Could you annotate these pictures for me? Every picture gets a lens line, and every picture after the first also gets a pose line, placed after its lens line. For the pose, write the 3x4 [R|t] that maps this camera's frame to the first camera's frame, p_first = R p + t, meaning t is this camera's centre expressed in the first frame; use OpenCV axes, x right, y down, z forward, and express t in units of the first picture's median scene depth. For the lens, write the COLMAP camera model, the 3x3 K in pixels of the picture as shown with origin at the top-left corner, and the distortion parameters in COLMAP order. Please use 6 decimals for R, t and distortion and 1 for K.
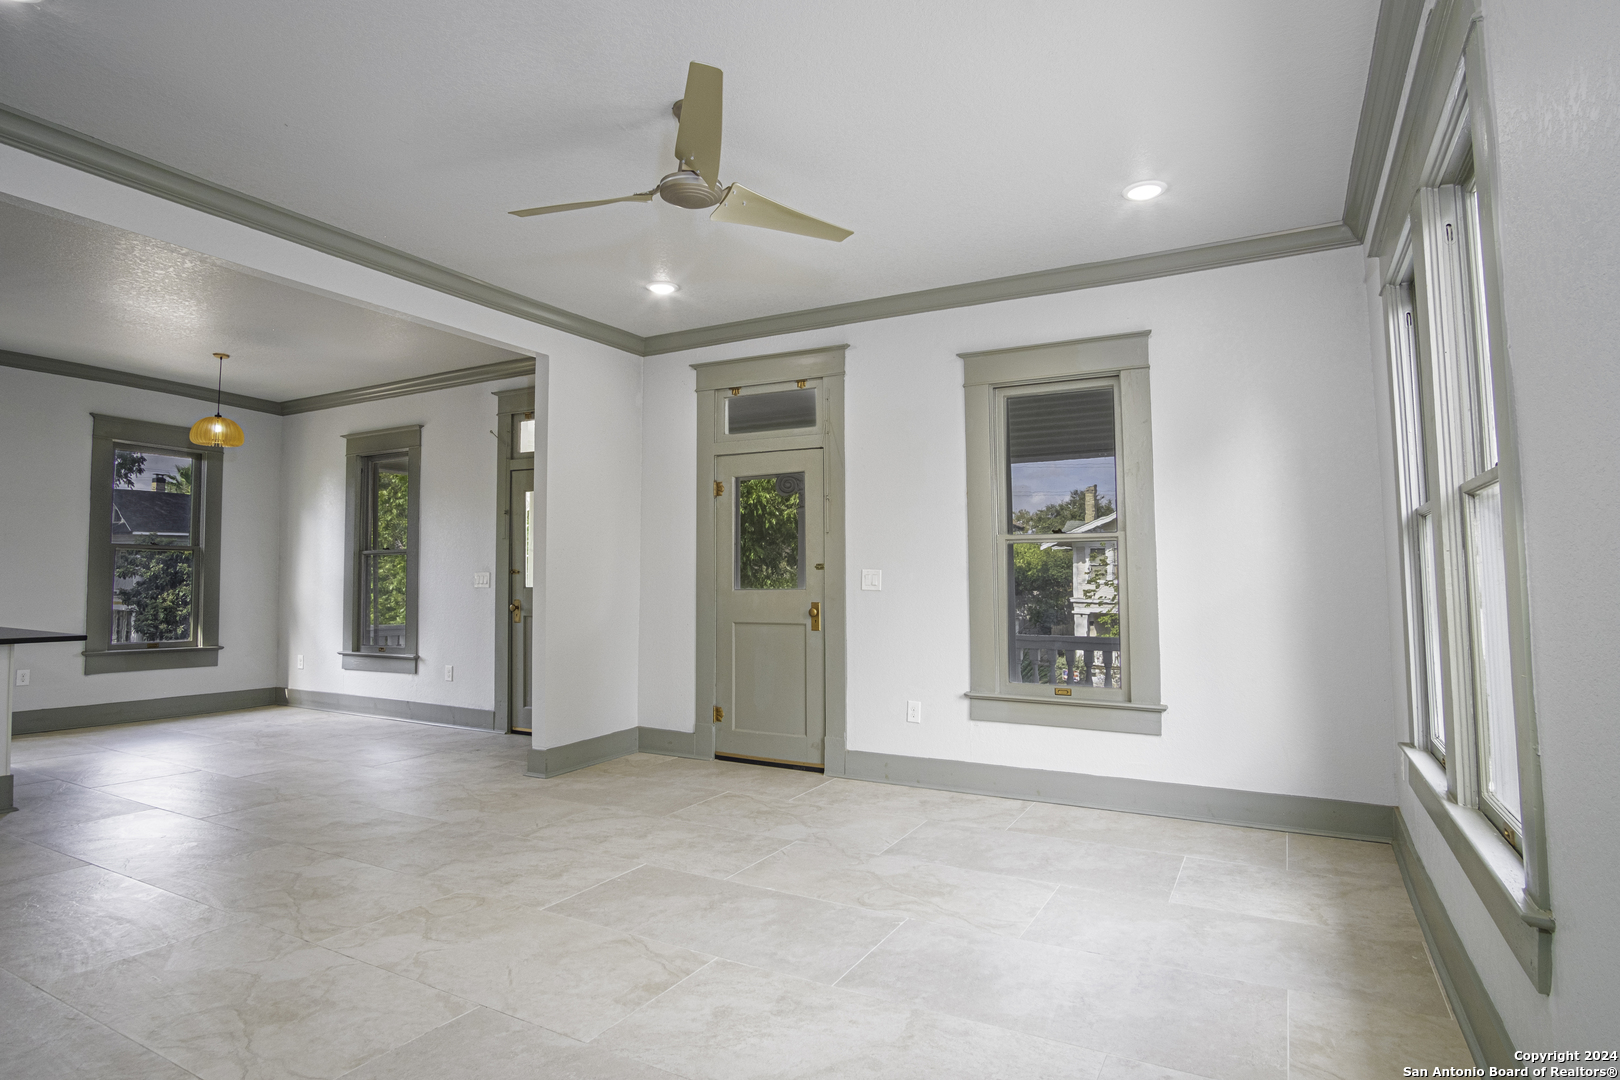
lens RADIAL K [[866.0, 0, 778.8], [0, 866.0, 553.9], [0, 0, 1]] dist [-0.001987, 0.000974]
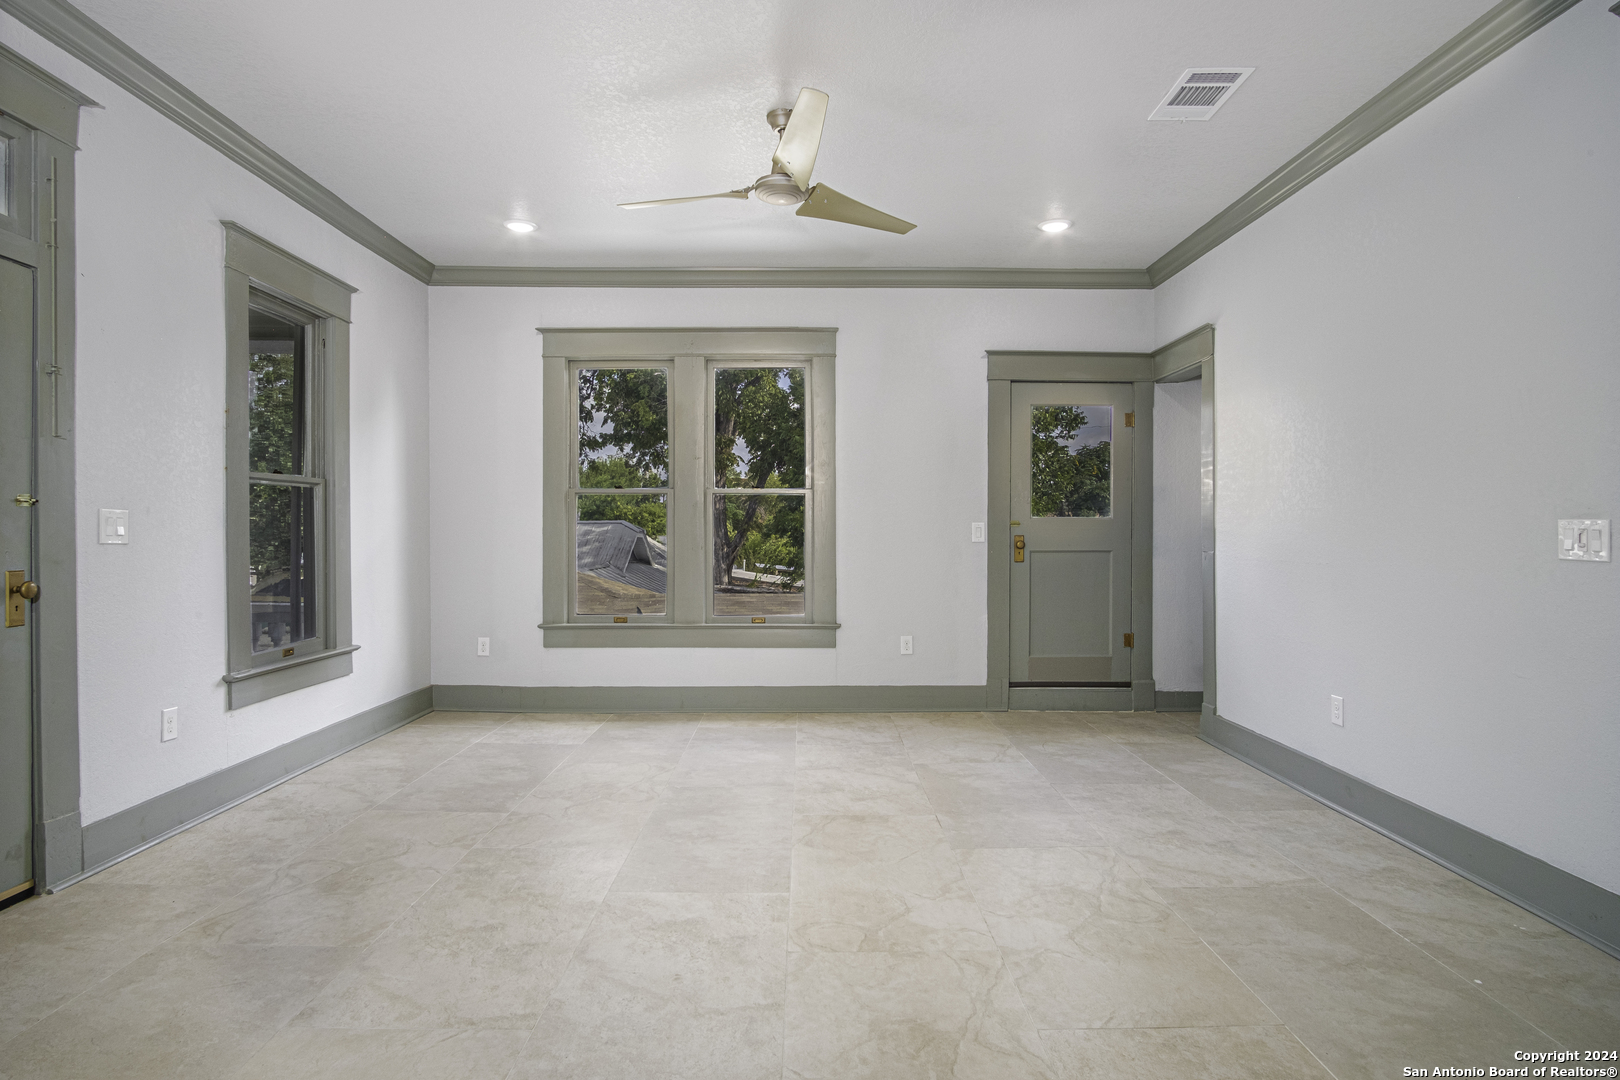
lens RADIAL K [[868.2, 0, 808.0], [0, 868.2, 534.6], [0, 0, 1]] dist [-0.021016, 0.001518]
pose [[-0.513587, 0.001488, 0.858036, -0.927514], [-0.027677, 0.999449, -0.018300, 0.046562], [-0.857591, -0.033146, -0.513263, 1.275311]]
